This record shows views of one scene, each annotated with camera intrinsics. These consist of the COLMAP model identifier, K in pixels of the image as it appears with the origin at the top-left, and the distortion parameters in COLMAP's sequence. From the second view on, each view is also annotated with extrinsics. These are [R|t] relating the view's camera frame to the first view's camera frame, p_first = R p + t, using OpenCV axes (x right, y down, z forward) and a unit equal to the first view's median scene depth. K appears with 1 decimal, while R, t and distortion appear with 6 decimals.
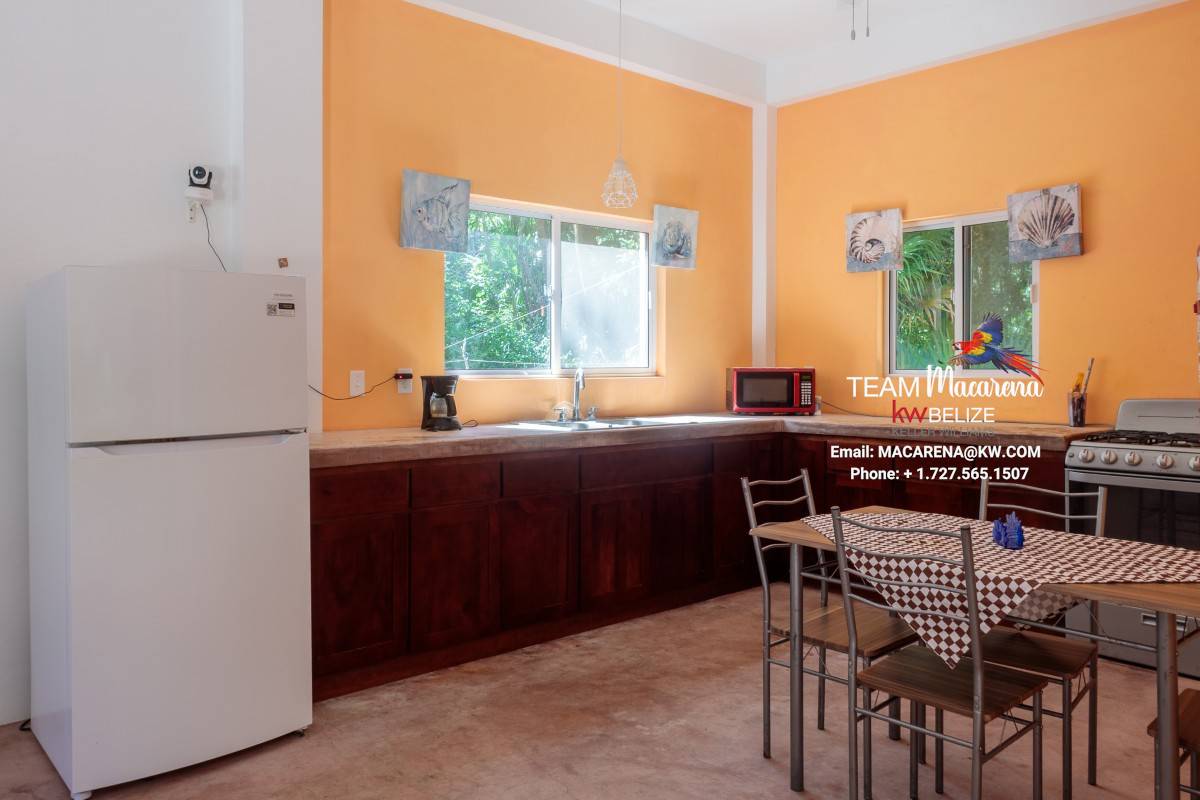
lens RADIAL K [[904.9, 0, 607.5], [0, 904.9, 362.8], [0, 0, 1]] dist [0.015212, 0.003959]
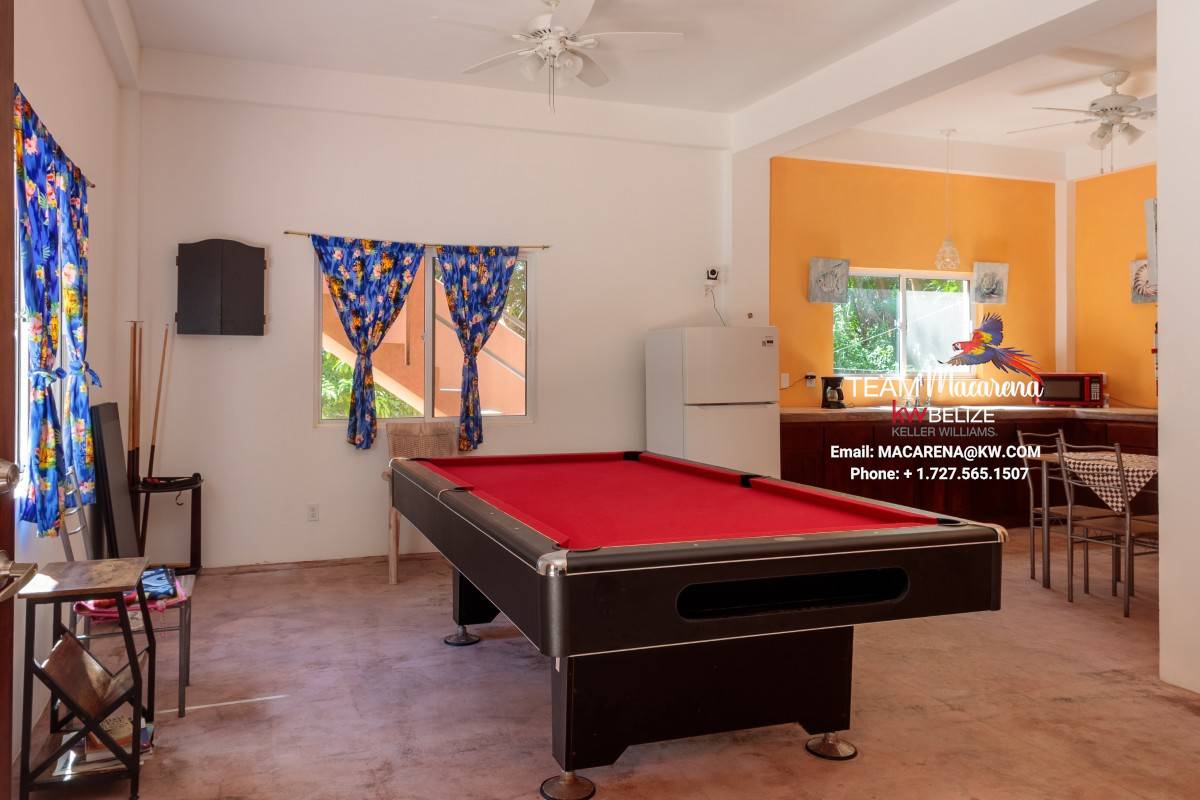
lens RADIAL K [[901.0, 0, 554.8], [0, 901.0, 357.0], [0, 0, 1]] dist [0.010567, 0.006827]
pose [[0.919701, -0.003703, -0.392602, 0.001369], [-0.001664, 0.999910, -0.013329, 0.000440], [0.392616, 0.012912, 0.919612, -0.772161]]
